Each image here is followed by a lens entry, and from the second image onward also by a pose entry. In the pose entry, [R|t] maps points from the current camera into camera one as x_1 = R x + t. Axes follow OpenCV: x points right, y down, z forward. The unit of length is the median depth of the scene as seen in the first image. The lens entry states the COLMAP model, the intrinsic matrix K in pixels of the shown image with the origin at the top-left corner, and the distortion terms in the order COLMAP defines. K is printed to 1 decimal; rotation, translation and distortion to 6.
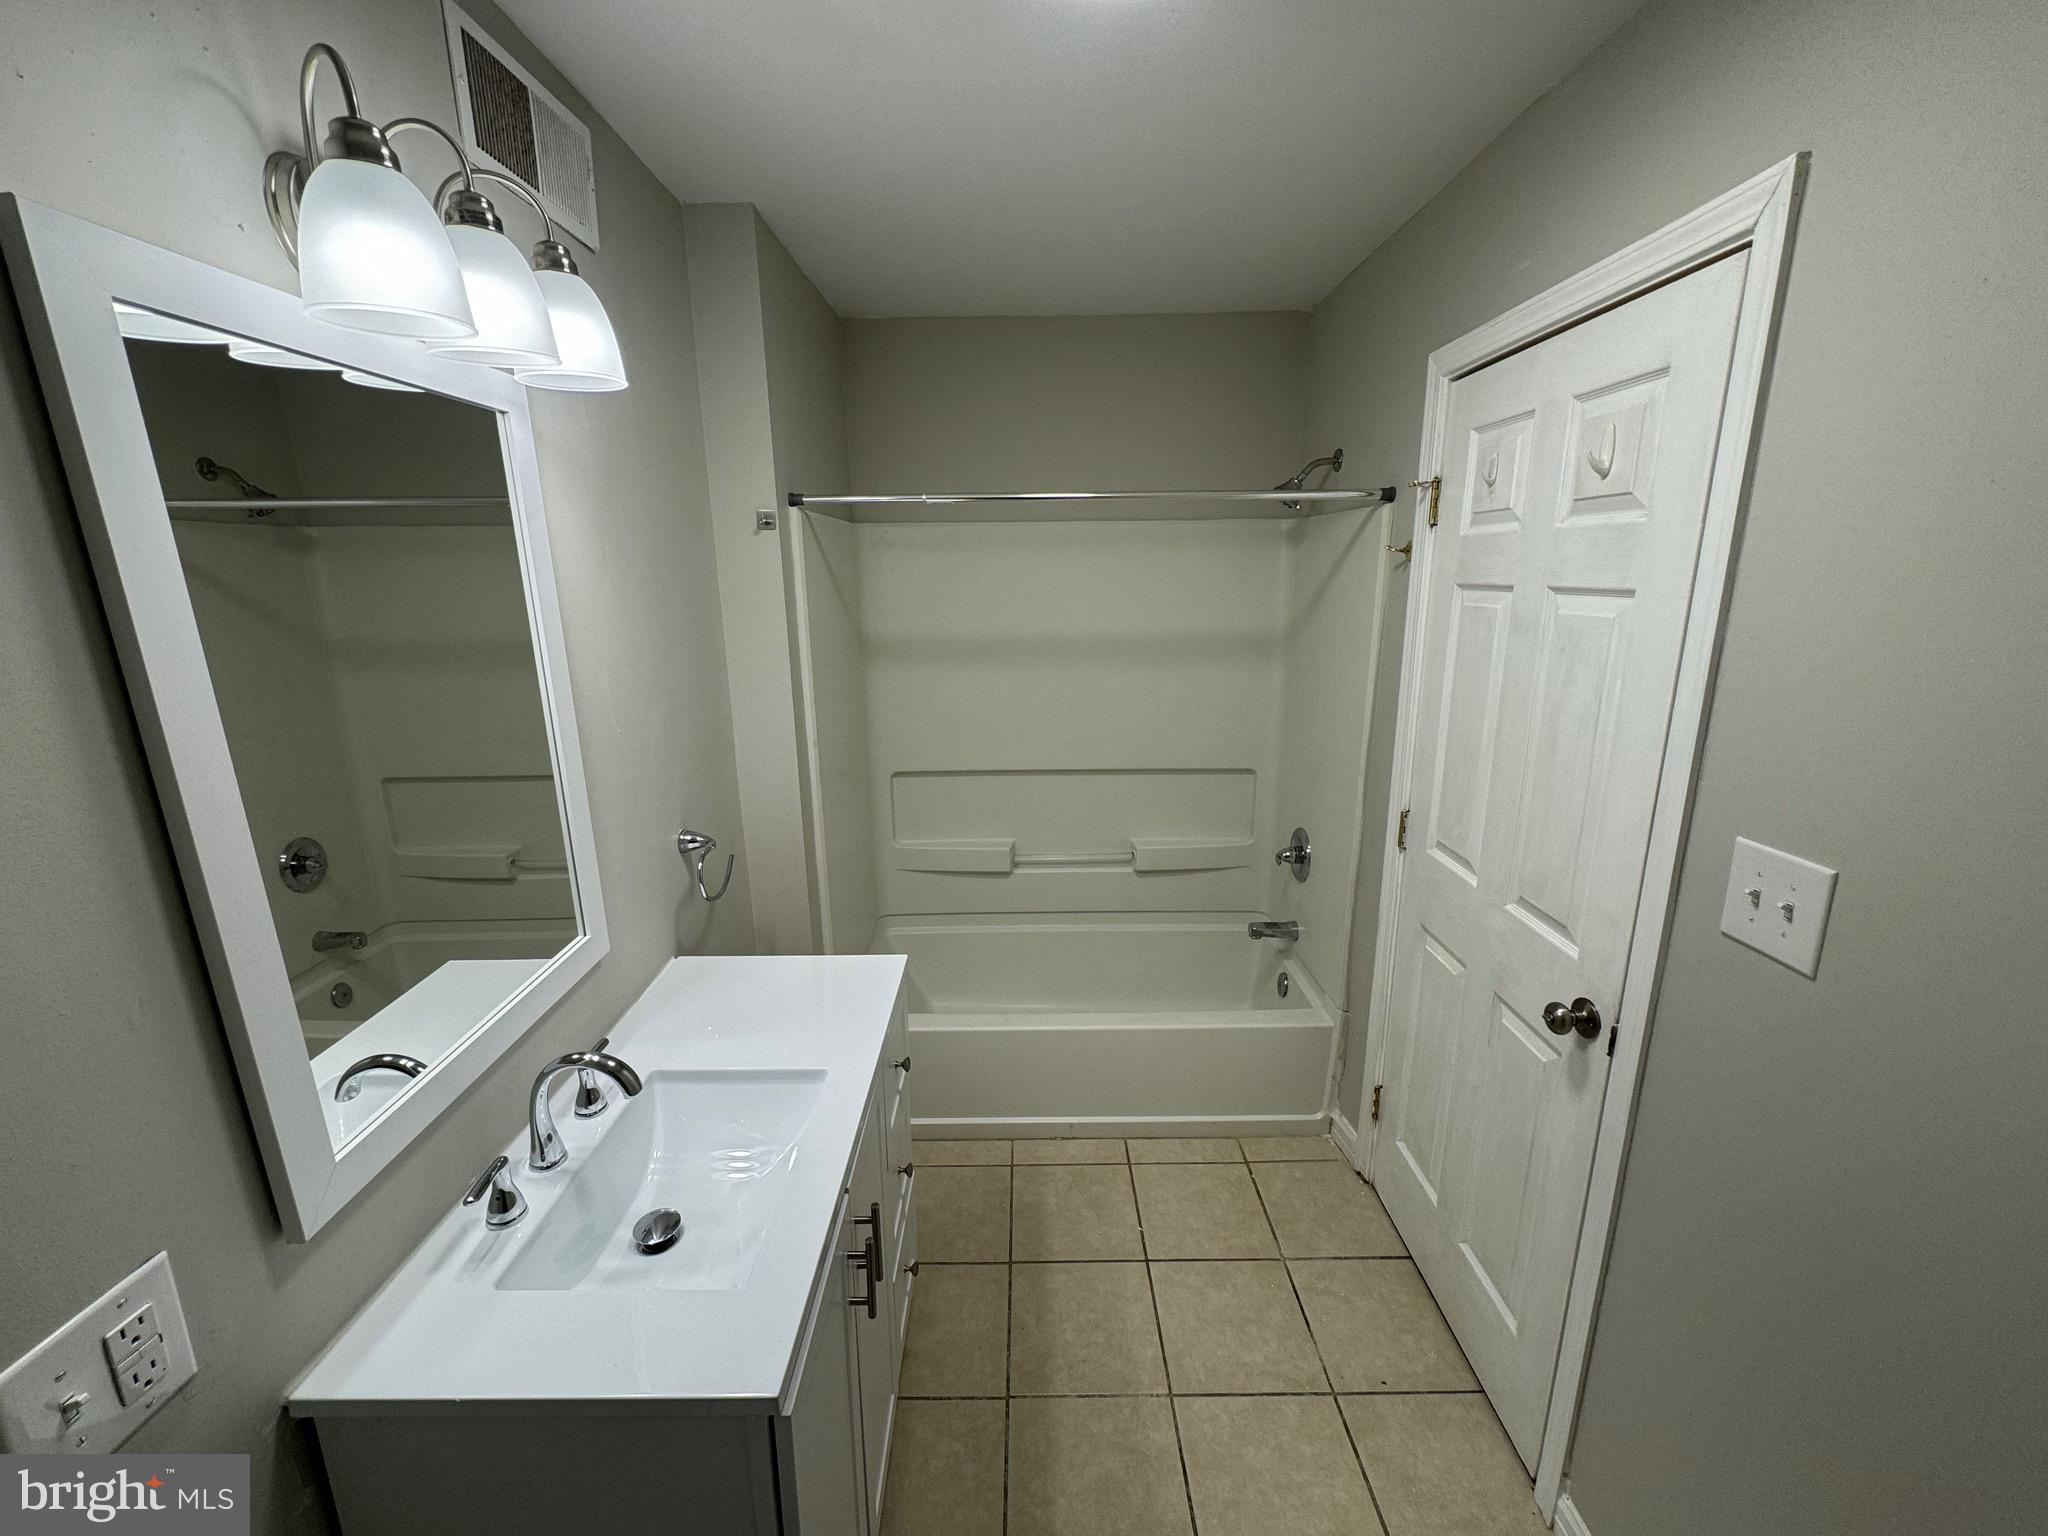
lens RADIAL K [[812.2, 0, 1035.9], [0, 812.2, 771.4], [0, 0, 1]] dist [-0.000715, -0.000059]
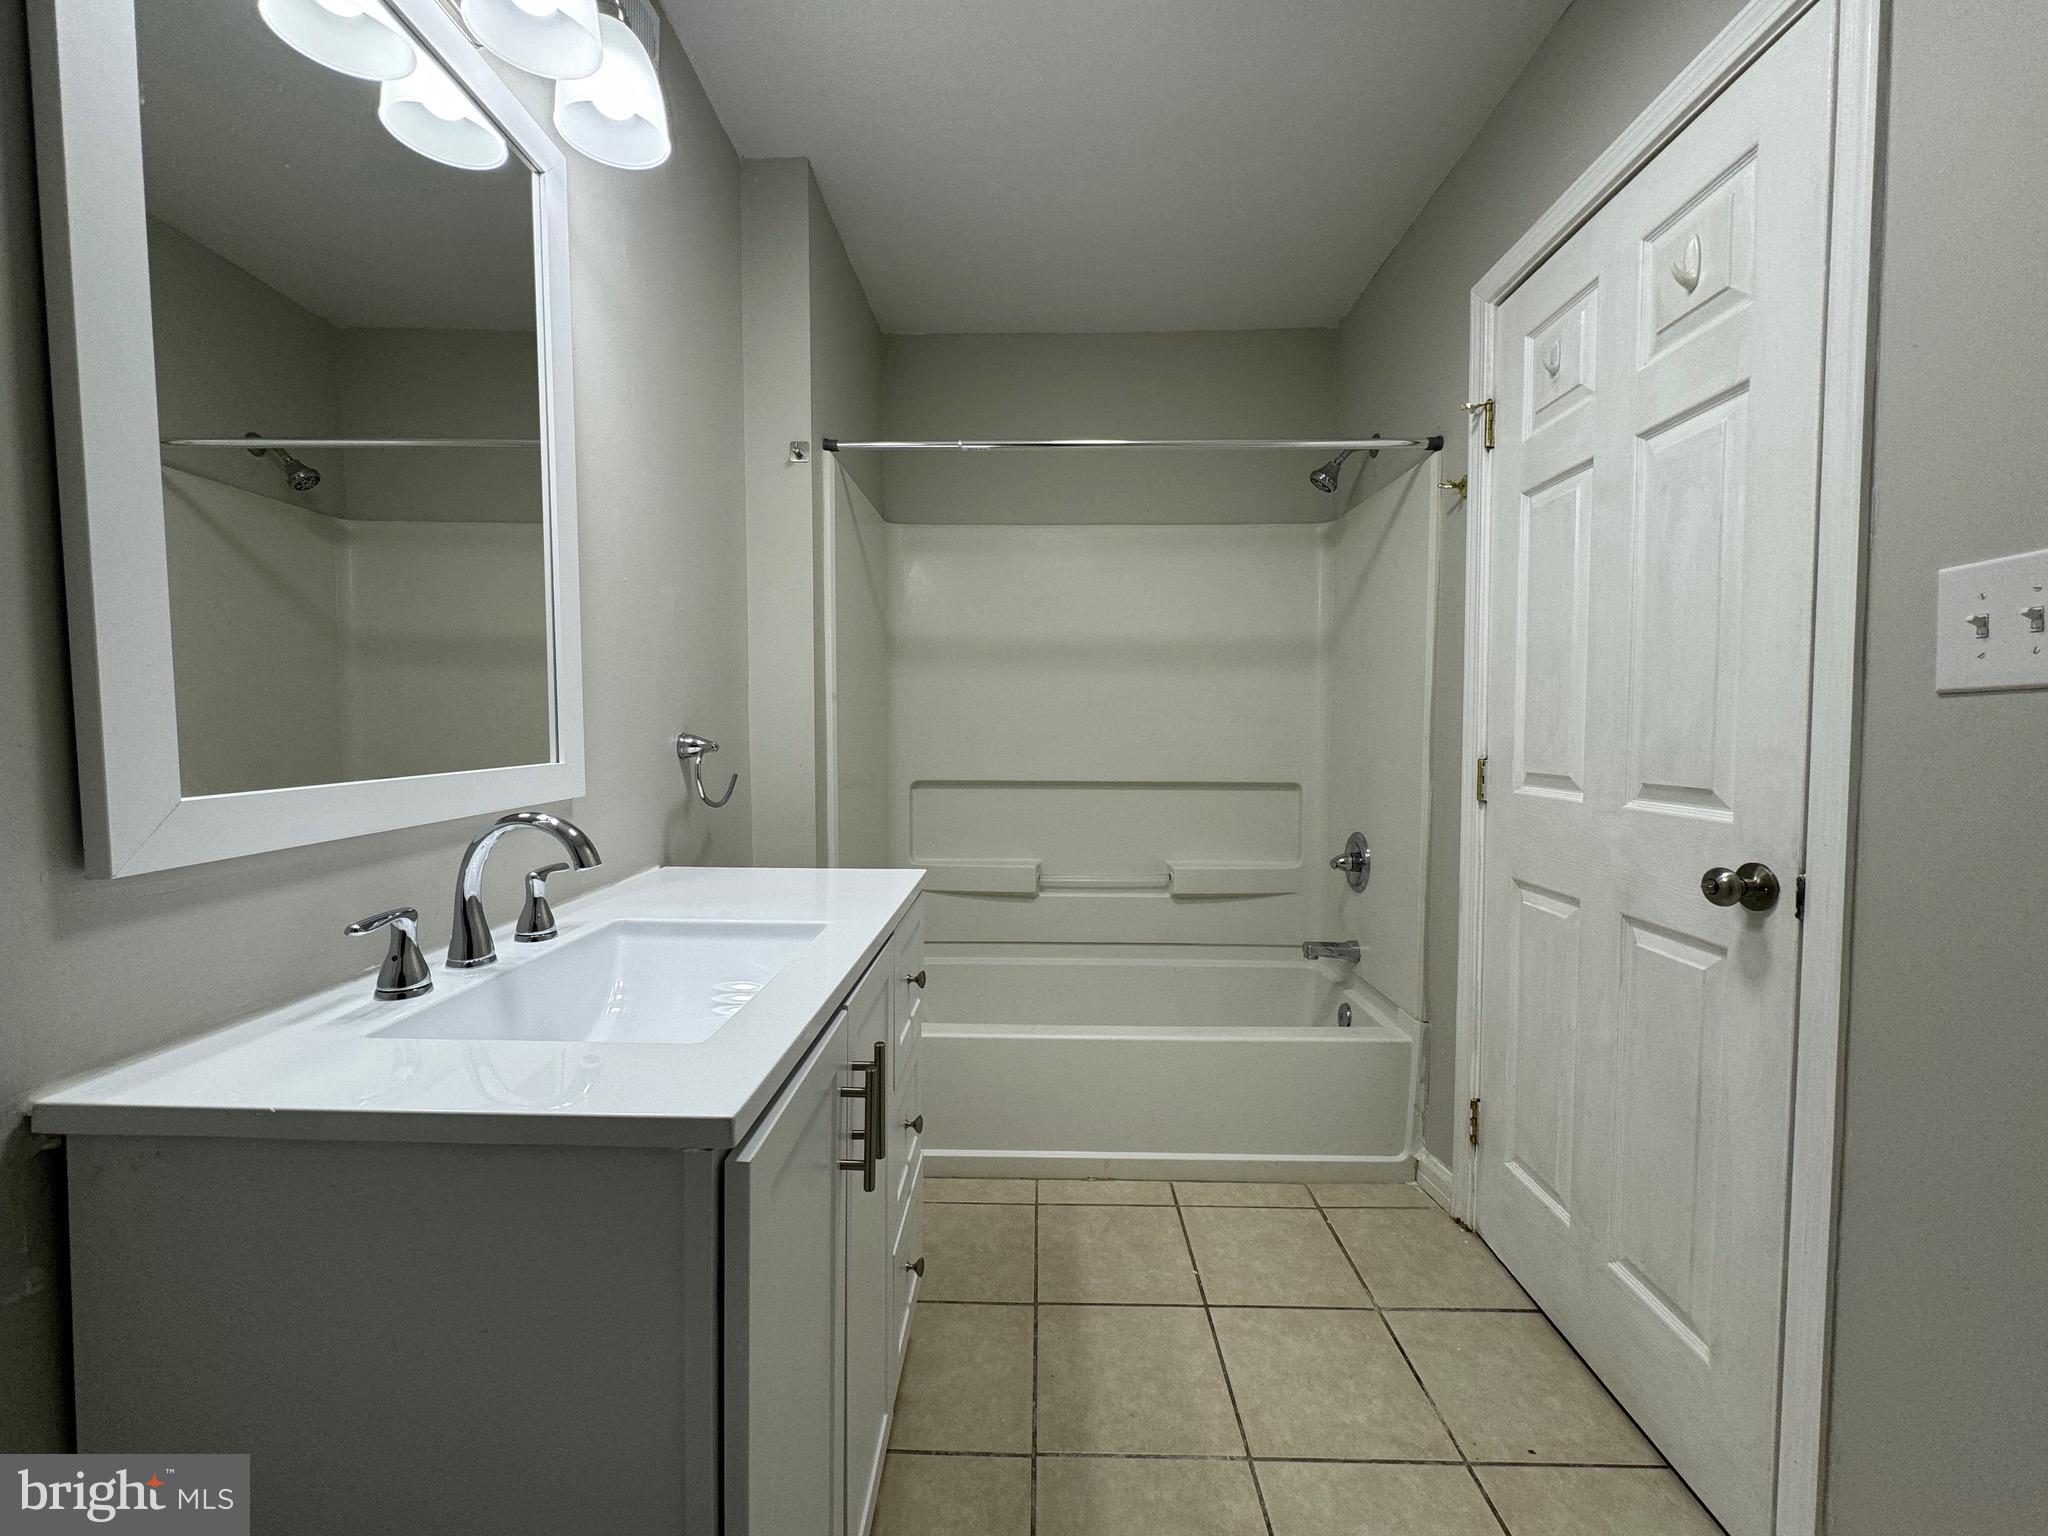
lens RADIAL K [[812.2, 0, 1034.5], [0, 812.2, 778.7], [0, 0, 1]] dist [-0.000715, -0.000059]
pose [[0.999712, 0.011551, -0.021054, -0.025870], [-0.015359, 0.981514, -0.190772, 0.296728], [0.018462, 0.191041, 0.981409, 0.134464]]
